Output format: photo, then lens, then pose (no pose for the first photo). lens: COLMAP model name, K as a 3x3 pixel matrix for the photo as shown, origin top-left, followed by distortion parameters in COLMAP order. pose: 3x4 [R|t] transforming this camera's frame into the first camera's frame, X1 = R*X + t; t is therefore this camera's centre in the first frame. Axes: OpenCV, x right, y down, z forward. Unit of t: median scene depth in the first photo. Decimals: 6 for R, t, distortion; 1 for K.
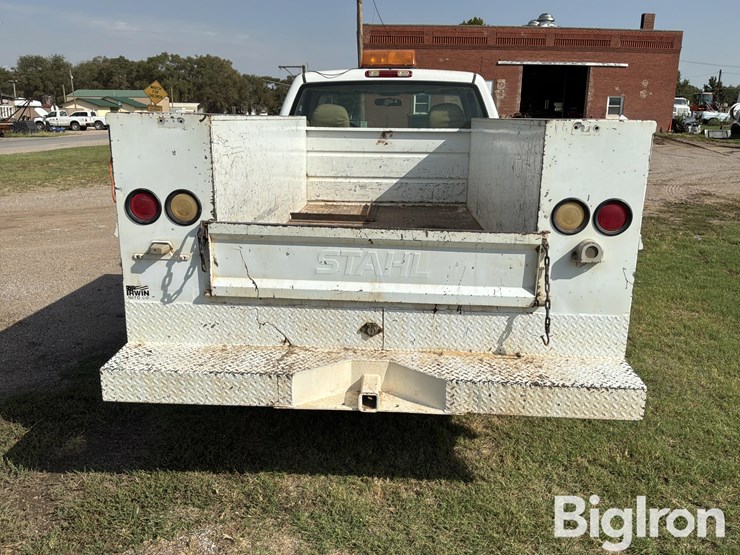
lens RADIAL K [[618.7, 0, 370.0], [0, 618.7, 277.5], [0, 0, 1]] dist [0.085620, -0.178152]
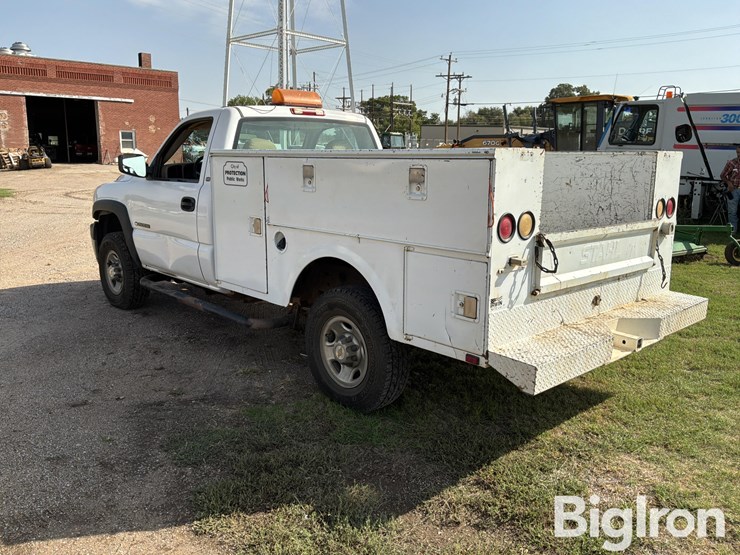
lens RADIAL K [[618.2, 0, 370.0], [0, 618.2, 277.5], [0, 0, 1]] dist [0.110714, -0.188615]
pose [[0.706941, -0.147860, 0.691644, -0.687122], [0.183814, 0.982710, 0.022204, -0.047457], [-0.682969, 0.111437, 0.721897, 0.173549]]
